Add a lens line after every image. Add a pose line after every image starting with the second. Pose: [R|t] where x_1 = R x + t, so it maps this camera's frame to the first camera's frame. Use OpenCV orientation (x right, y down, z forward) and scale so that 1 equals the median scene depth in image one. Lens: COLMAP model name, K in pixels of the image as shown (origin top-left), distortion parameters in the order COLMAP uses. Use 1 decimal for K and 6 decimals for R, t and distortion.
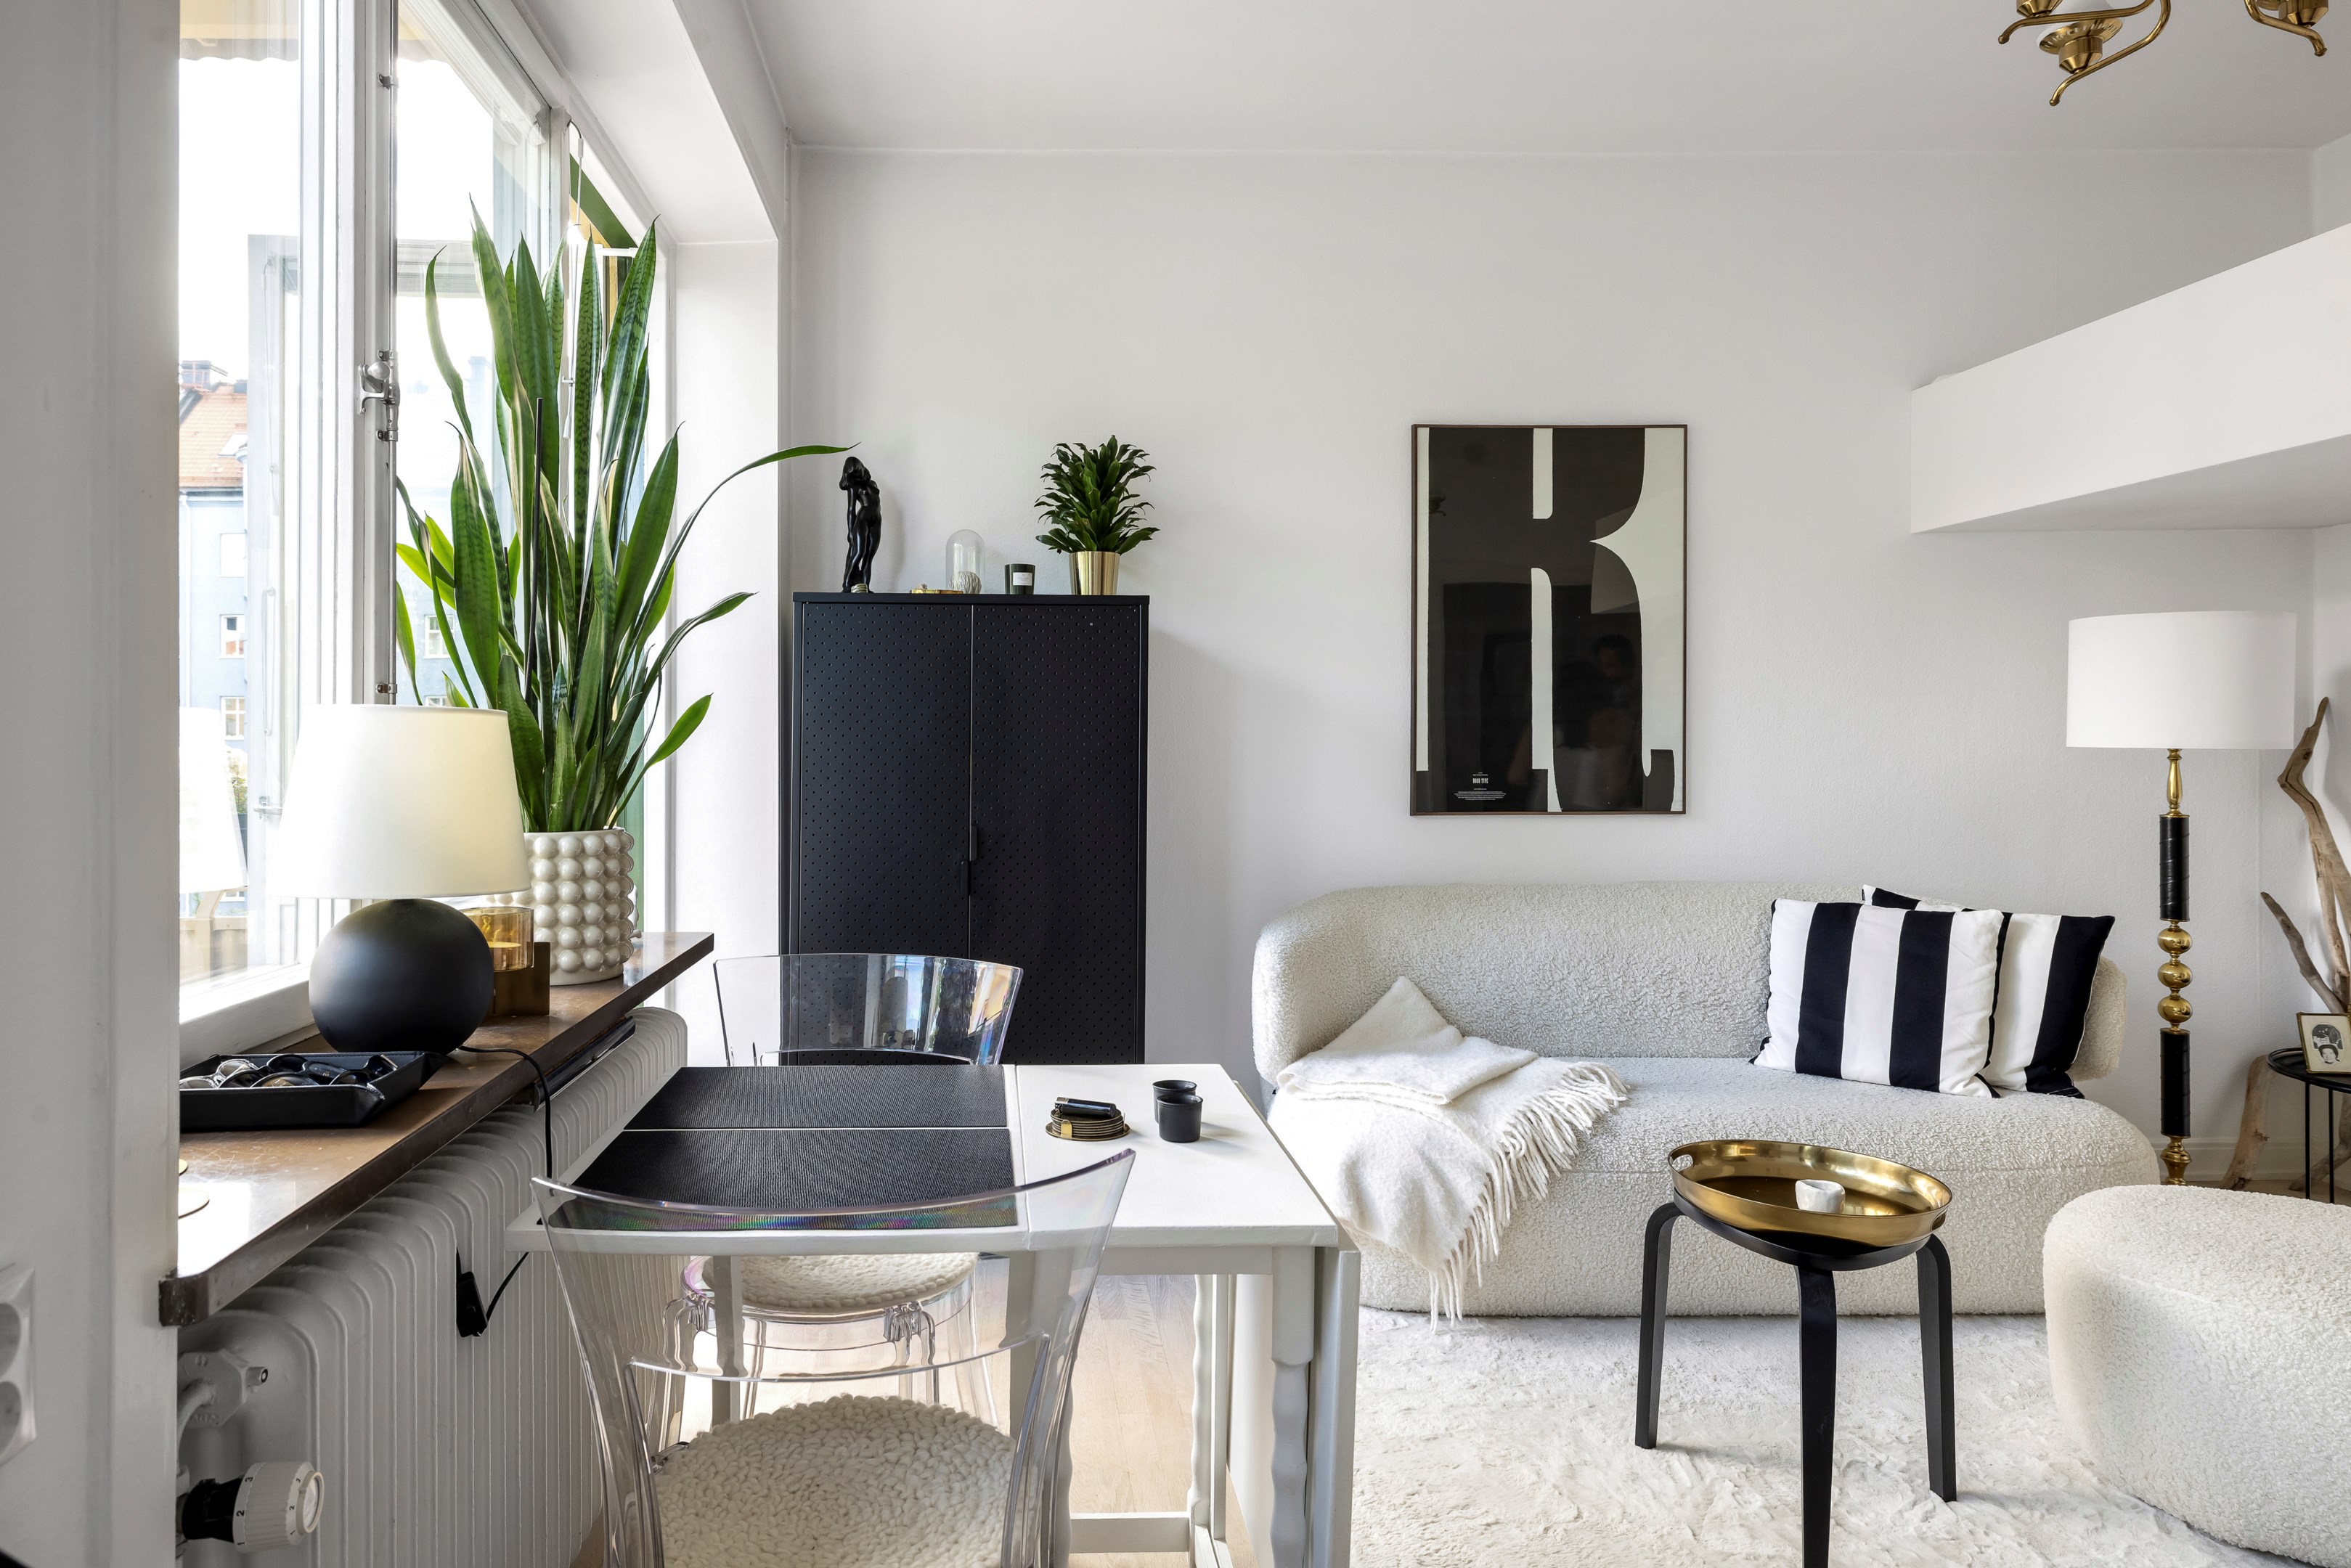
lens RADIAL K [[1343.4, 0, 1091.4], [0, 1343.4, 771.3], [0, 0, 1]] dist [0.001980, 0.001070]
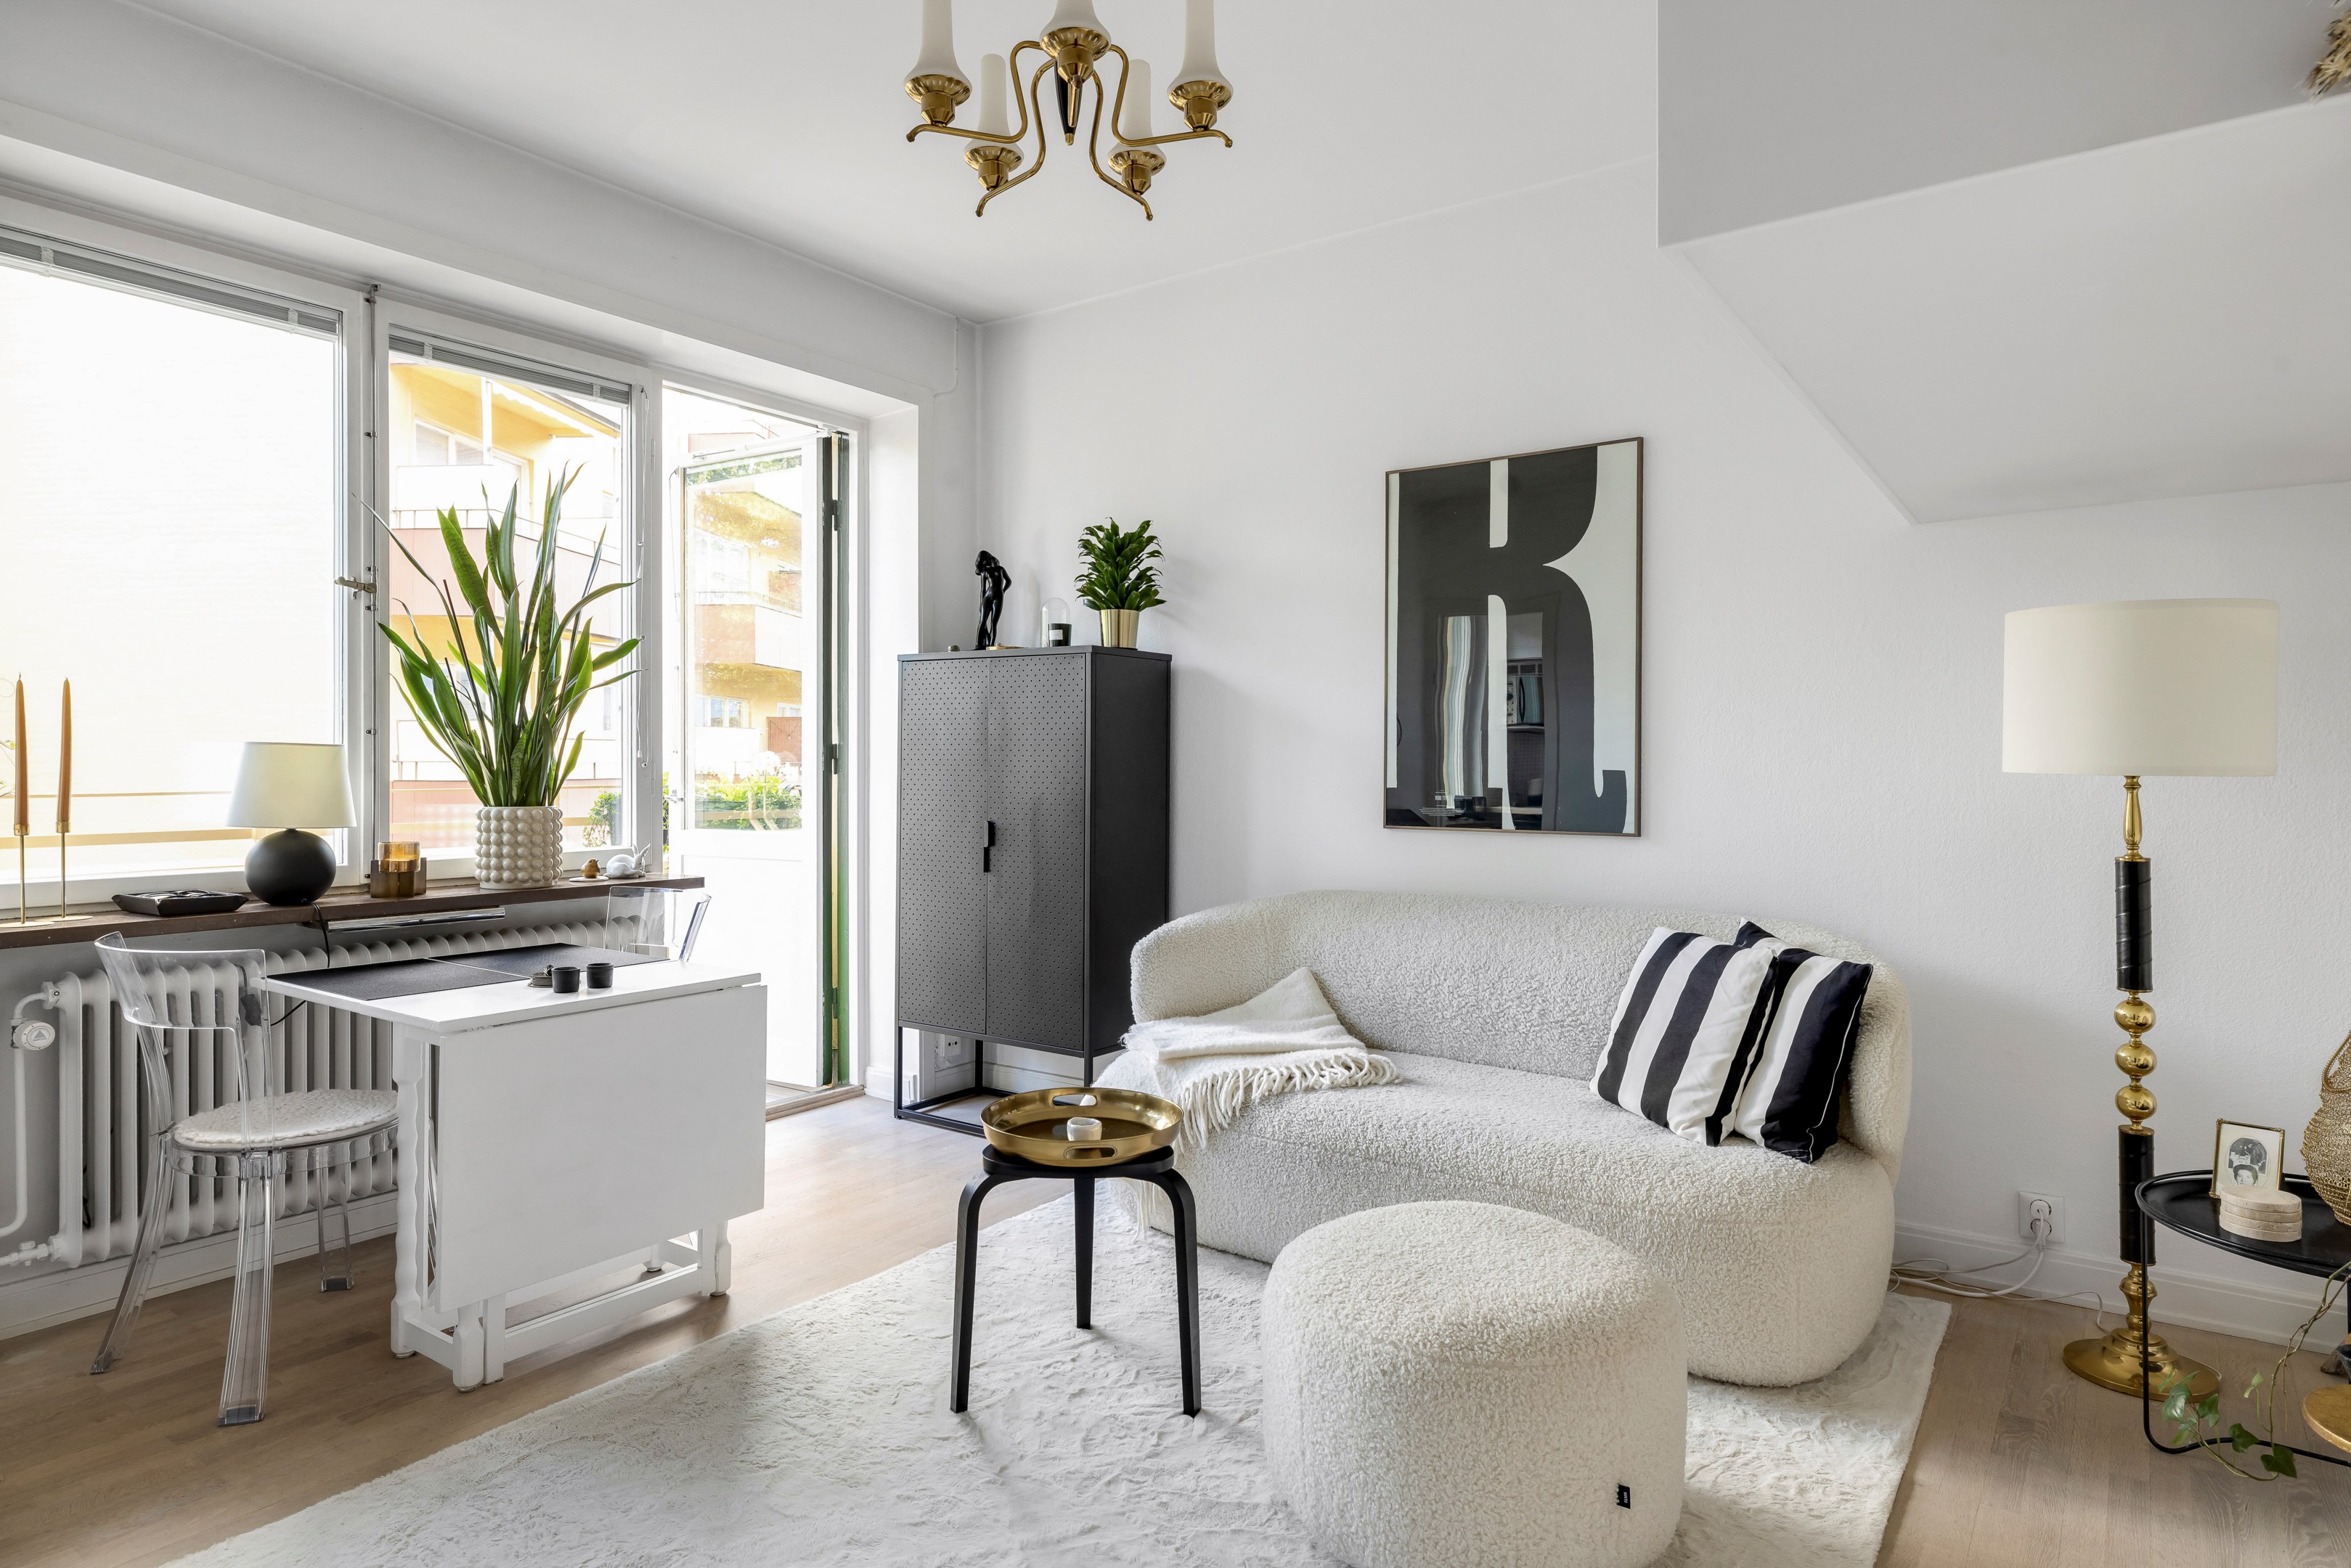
lens RADIAL K [[1343.4, 0, 1169.8], [0, 1343.4, 771.8], [0, 0, 1]] dist [0.001980, 0.001070]
pose [[0.797456, 0.010044, -0.603294, 0.805830], [-0.015236, 0.999878, -0.003493, -0.006962], [0.603185, 0.011977, 0.797511, 0.020590]]
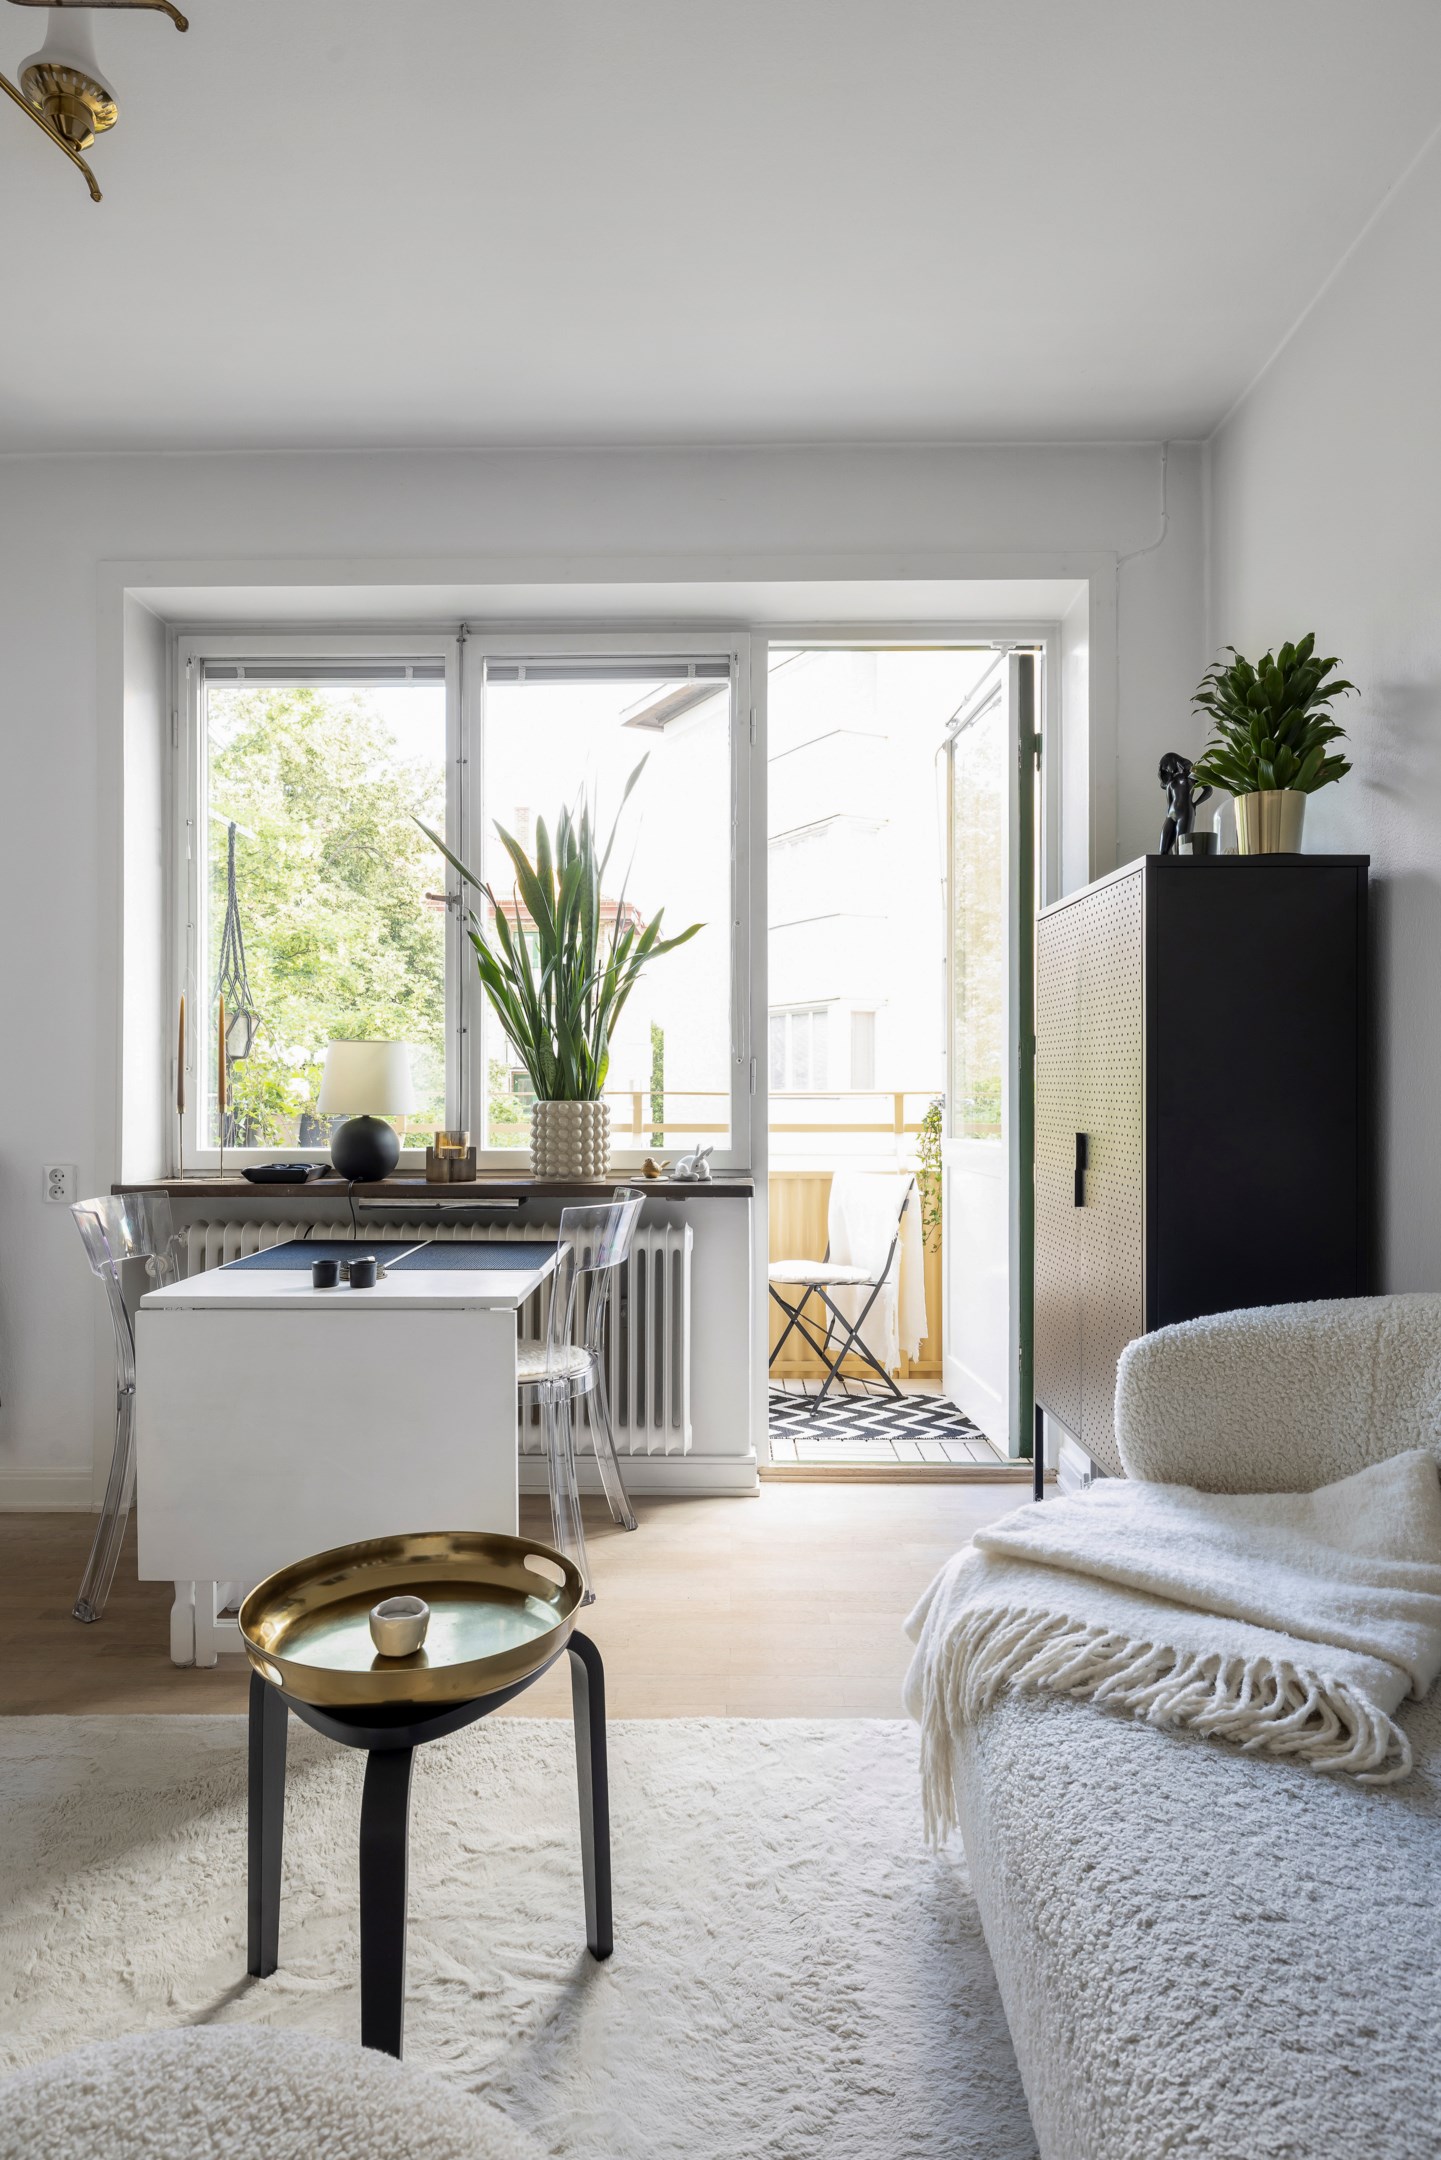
lens RADIAL K [[1234.4, 0, 718.6], [0, 1234.4, 1084.4], [0, 0, 1]] dist [0.001980, 0.001070]
pose [[-0.043047, 0.000865, -0.999073, 0.727147], [-0.015379, 0.999881, 0.001528, 0.007818], [0.998955, 0.015431, -0.043029, 0.715210]]
